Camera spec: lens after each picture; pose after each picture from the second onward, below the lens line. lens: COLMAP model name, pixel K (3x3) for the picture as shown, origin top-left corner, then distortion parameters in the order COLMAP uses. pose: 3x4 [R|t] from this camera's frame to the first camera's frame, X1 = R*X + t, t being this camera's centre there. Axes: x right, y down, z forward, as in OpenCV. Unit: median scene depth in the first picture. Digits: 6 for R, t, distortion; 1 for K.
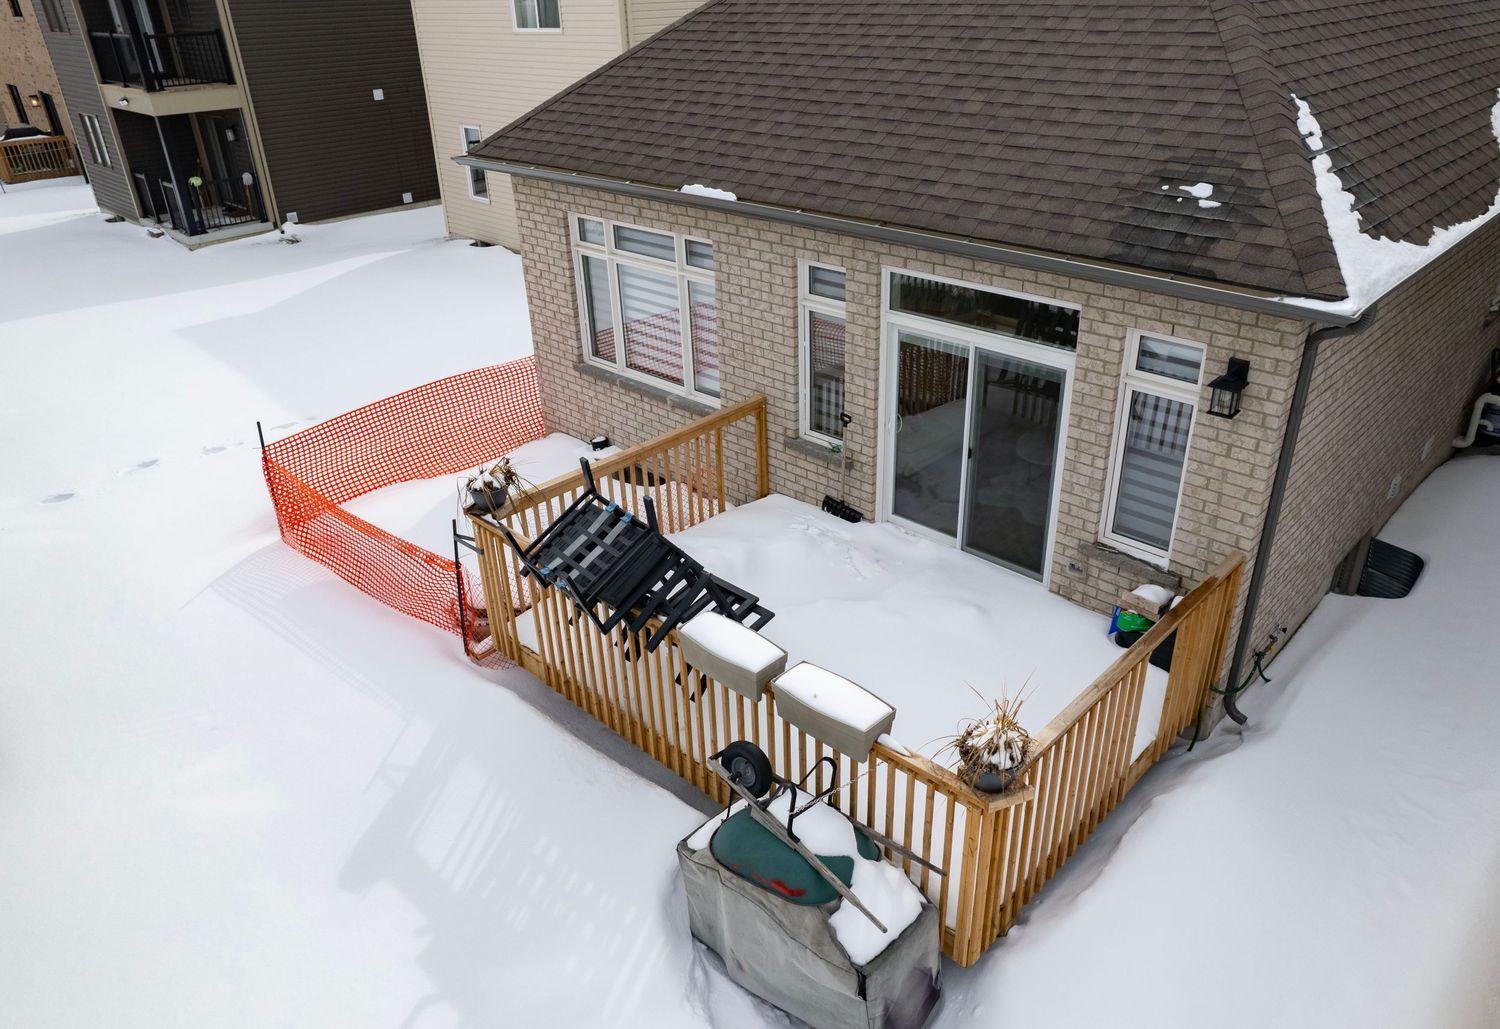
lens RADIAL K [[1042.3, 0, 775.6], [0, 1042.3, 508.6], [0, 0, 1]] dist [-0.067248, 0.063207]
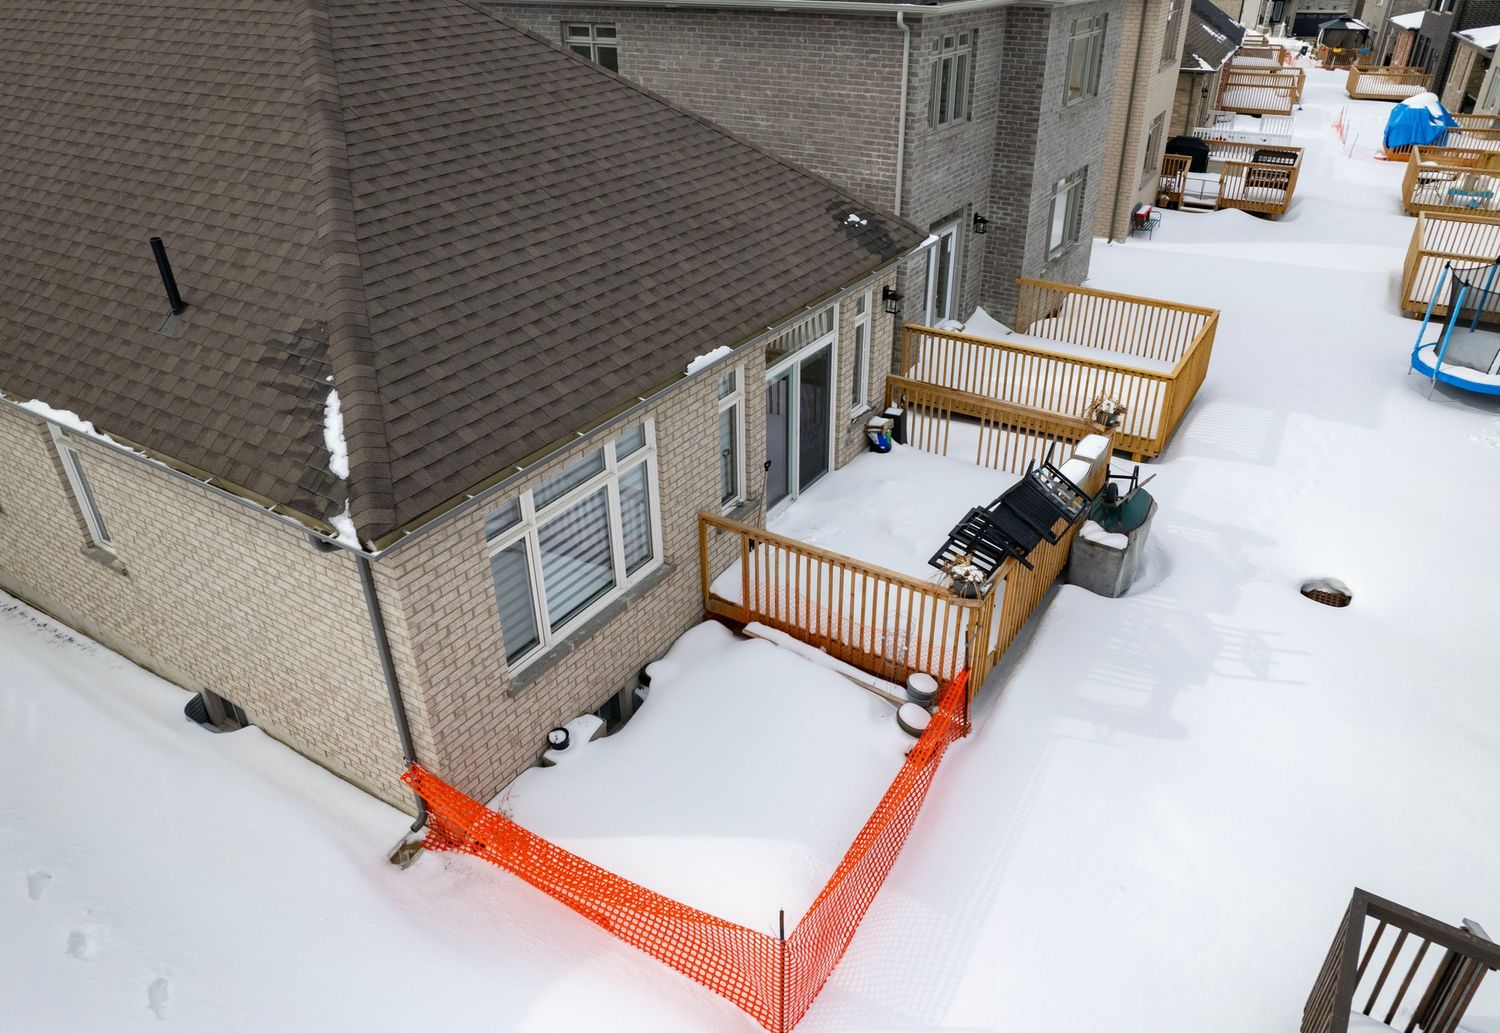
lens RADIAL K [[1042.3, 0, 775.6], [0, 1042.3, 510.6], [0, 0, 1]] dist [-0.067248, 0.063207]
pose [[-0.191443, -0.469534, 0.861909, -1.179657], [0.465597, 0.729615, 0.500881, -0.751506], [-0.864042, 0.497192, 0.078934, 0.985774]]
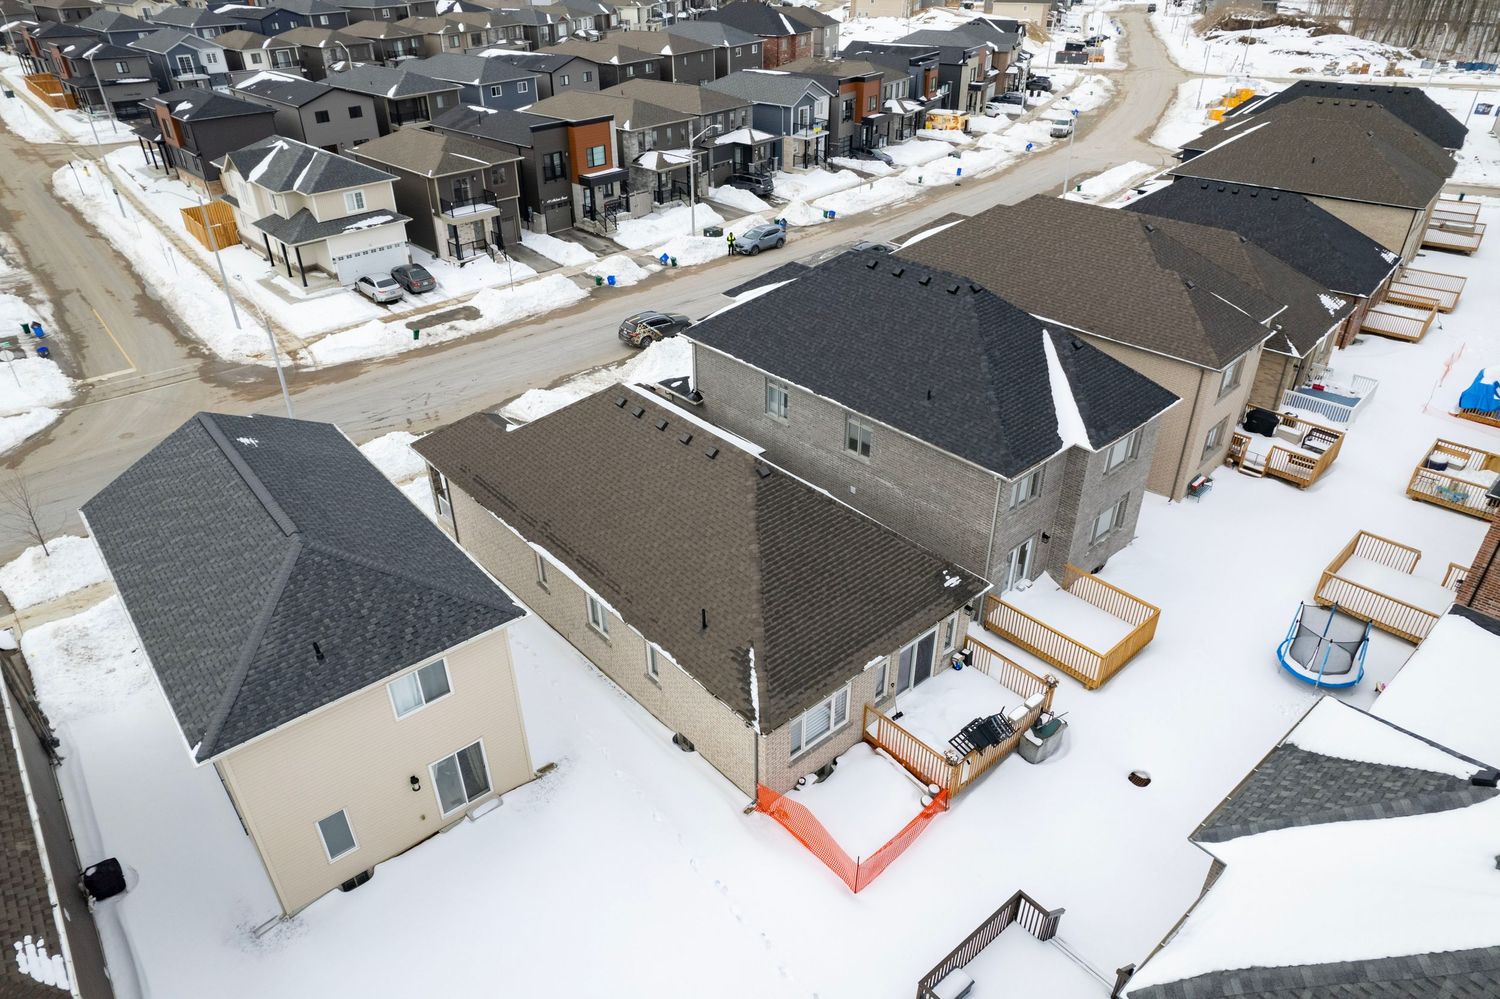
lens RADIAL K [[960.8, 0, 750.0], [0, 960.8, 499.5], [0, 0, 1]] dist [-0.075698, 0.063754]
pose [[0.105205, -0.498227, 0.860640, -2.531459], [0.470745, 0.787288, 0.398218, -2.185268], [-0.875975, 0.363247, 0.317364, 0.217469]]
